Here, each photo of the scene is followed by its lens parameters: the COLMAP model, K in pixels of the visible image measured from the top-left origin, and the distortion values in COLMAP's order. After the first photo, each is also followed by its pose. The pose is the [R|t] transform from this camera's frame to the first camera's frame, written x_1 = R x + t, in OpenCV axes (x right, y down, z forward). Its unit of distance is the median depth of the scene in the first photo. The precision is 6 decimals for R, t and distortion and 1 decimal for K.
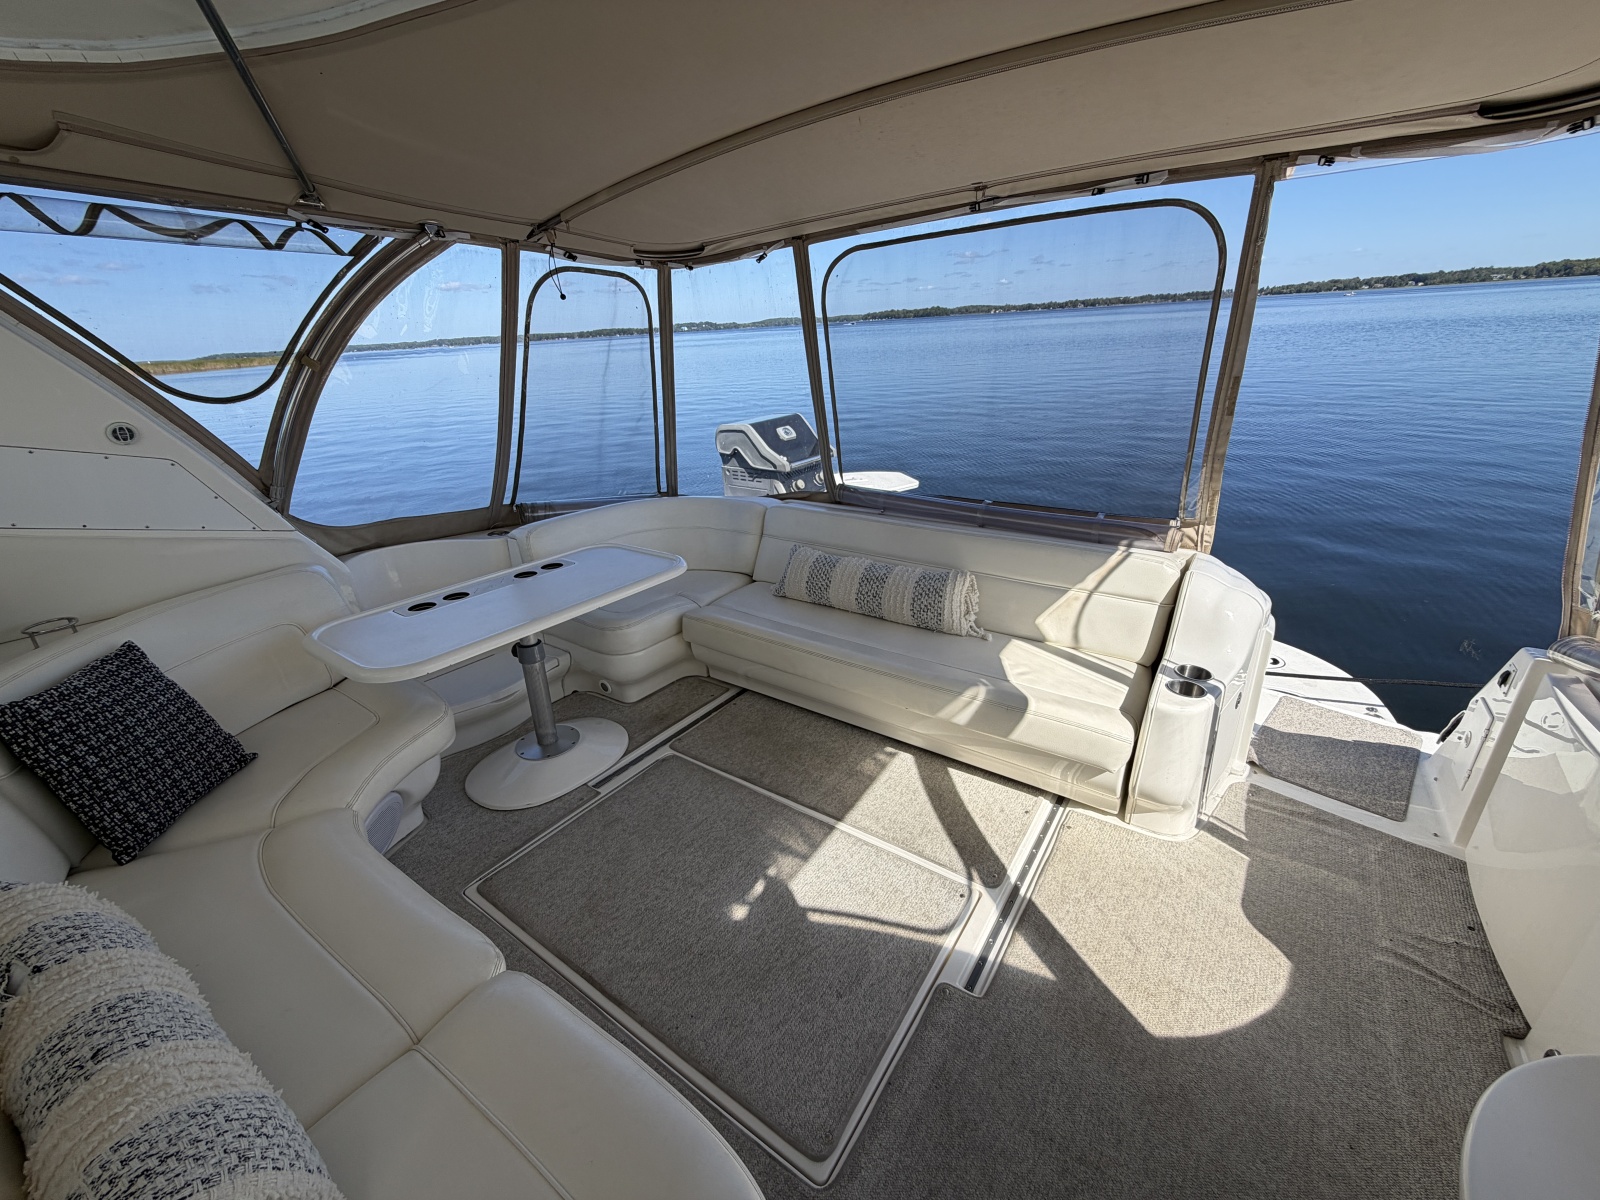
lens RADIAL K [[639.2, 0, 797.8], [0, 639.2, 600.1], [0, 0, 1]] dist [0.000682, 0.000194]
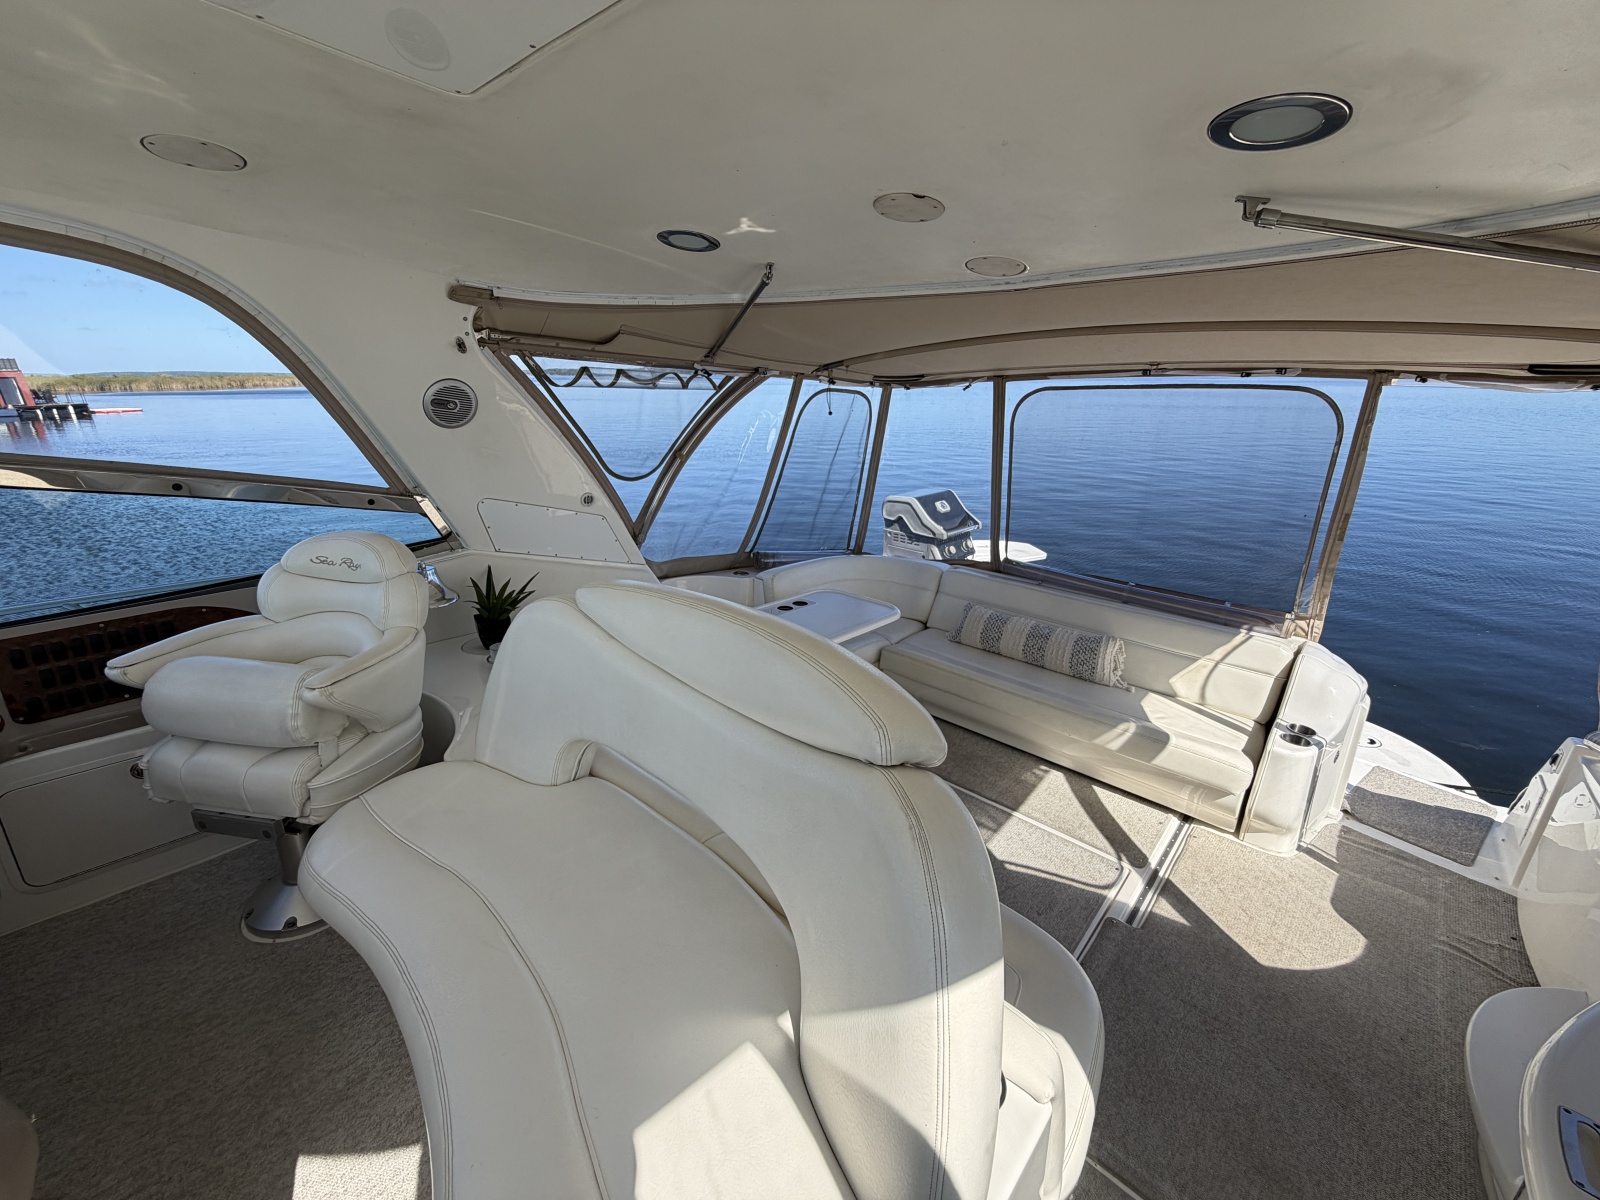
lens RADIAL K [[639.2, 0, 797.8], [0, 639.2, 600.1], [0, 0, 1]] dist [0.000682, 0.000194]
pose [[0.990216, 0.092908, -0.104121, -0.291263], [-0.099351, 0.993332, -0.058494, 0.023891], [0.097992, 0.068266, 0.992843, -0.422732]]
